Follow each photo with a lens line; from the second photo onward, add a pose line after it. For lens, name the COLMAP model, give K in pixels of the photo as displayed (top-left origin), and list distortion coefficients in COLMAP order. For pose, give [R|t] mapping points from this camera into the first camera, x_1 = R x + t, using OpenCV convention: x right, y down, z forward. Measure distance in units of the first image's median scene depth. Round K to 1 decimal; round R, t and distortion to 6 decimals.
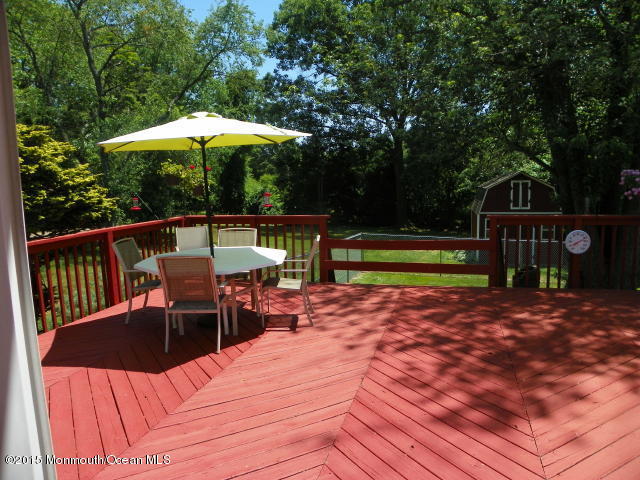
lens RADIAL K [[508.4, 0, 325.7], [0, 508.4, 240.3], [0, 0, 1]] dist [-0.154151, 0.128608]
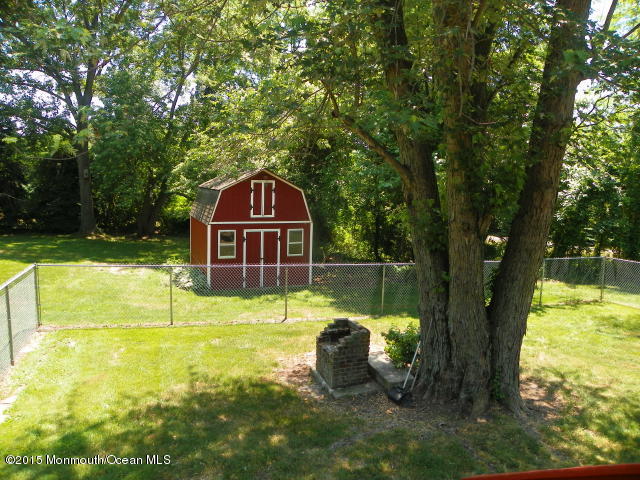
lens RADIAL K [[508.4, 0, 325.7], [0, 508.4, 240.3], [0, 0, 1]] dist [-0.154151, 0.128608]
pose [[0.817083, -0.023165, 0.576054, 0.010390], [0.021201, 0.999724, 0.010130, -0.018086], [-0.576130, 0.003936, 0.817349, 0.165433]]
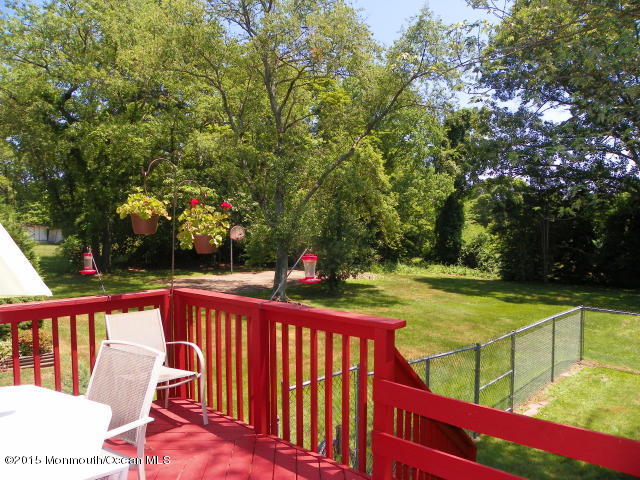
lens RADIAL K [[508.4, 0, 325.7], [0, 508.4, 240.3], [0, 0, 1]] dist [-0.154151, 0.128608]
pose [[0.898210, 0.024418, -0.438888, 0.024213], [-0.064495, 0.994971, -0.076636, -0.013578], [0.434810, 0.097141, 0.895268, 0.113244]]
